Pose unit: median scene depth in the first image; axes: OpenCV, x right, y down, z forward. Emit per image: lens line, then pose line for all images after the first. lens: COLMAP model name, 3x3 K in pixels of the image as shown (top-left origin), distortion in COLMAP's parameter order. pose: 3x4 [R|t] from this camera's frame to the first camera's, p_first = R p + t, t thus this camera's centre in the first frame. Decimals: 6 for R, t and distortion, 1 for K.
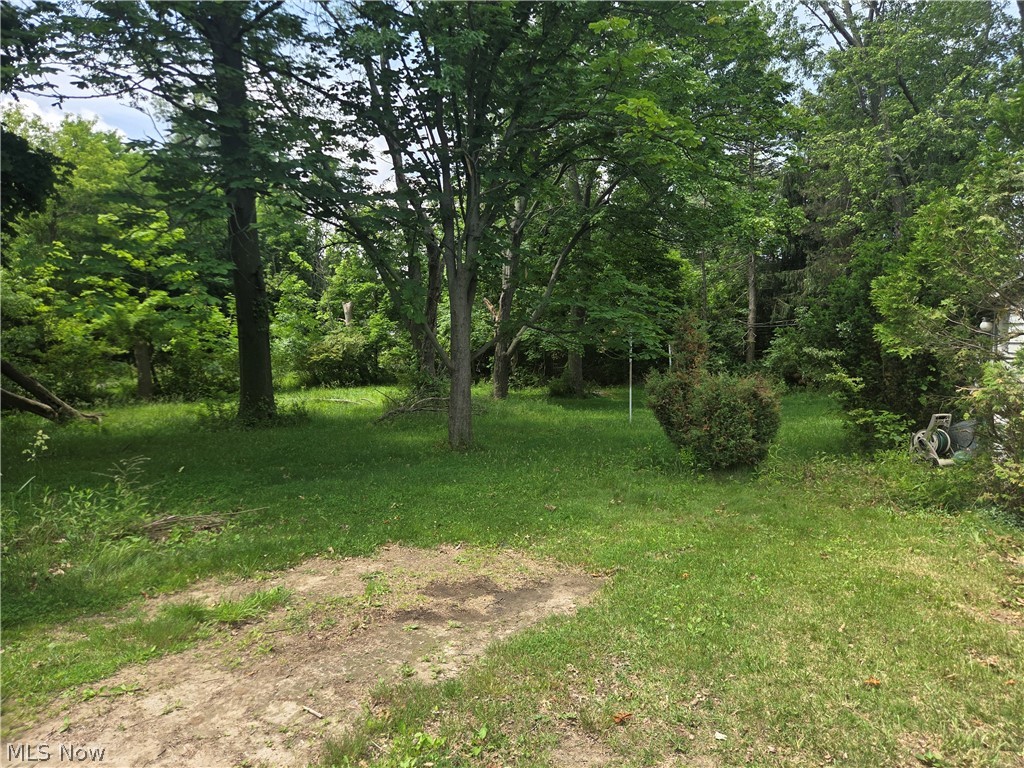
lens RADIAL K [[697.6, 0, 511.0], [0, 697.6, 374.6], [0, 0, 1]] dist [0.056232, -0.035260]
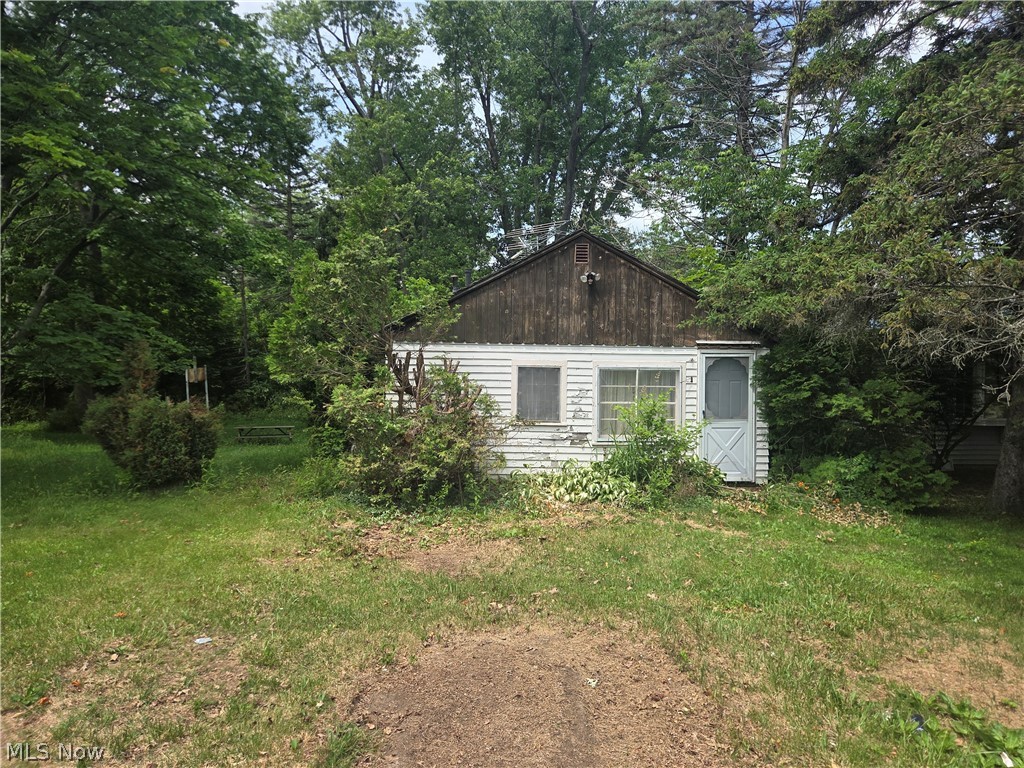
lens RADIAL K [[697.6, 0, 523.2], [0, 697.6, 387.0], [0, 0, 1]] dist [0.056232, -0.035260]
pose [[0.822171, -0.005425, 0.569215, 0.110852], [0.018872, 0.999665, -0.017731, 0.009373], [-0.568928, 0.025321, 0.821998, -0.174070]]
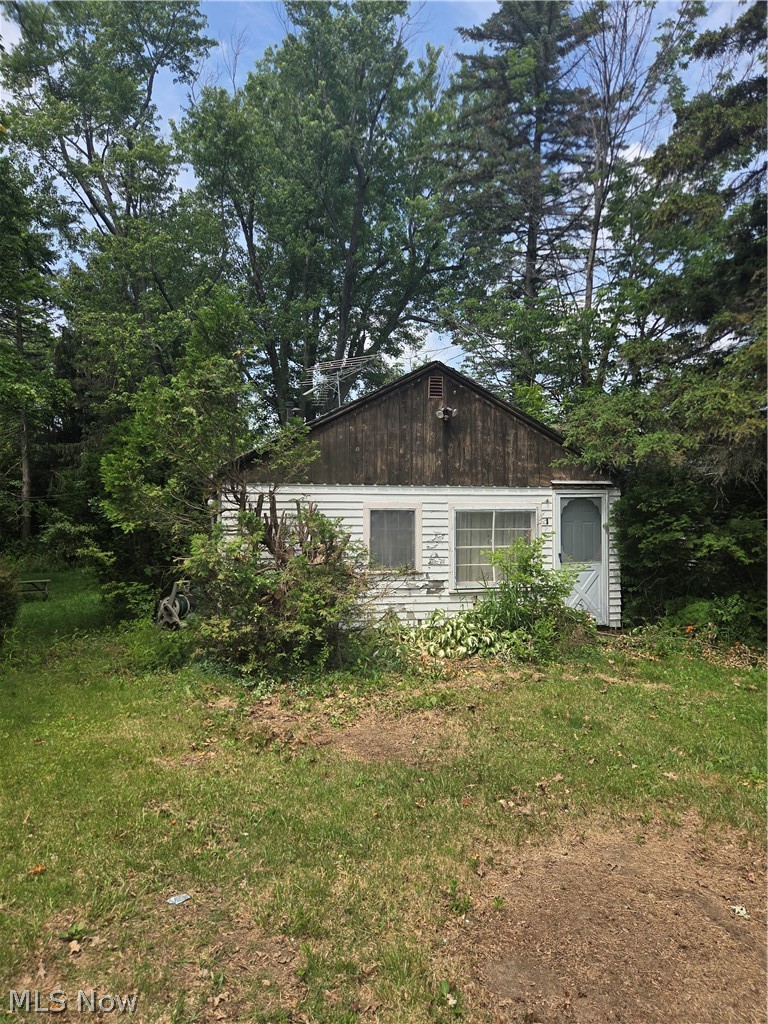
lens RADIAL K [[697.6, 0, 395.9], [0, 697.6, 525.7], [0, 0, 1]] dist [0.056232, -0.035260]
pose [[0.698328, -0.015334, 0.715614, 0.049535], [0.038761, 0.999114, -0.016416, -0.000467], [-0.714728, 0.039201, 0.698303, -0.013058]]
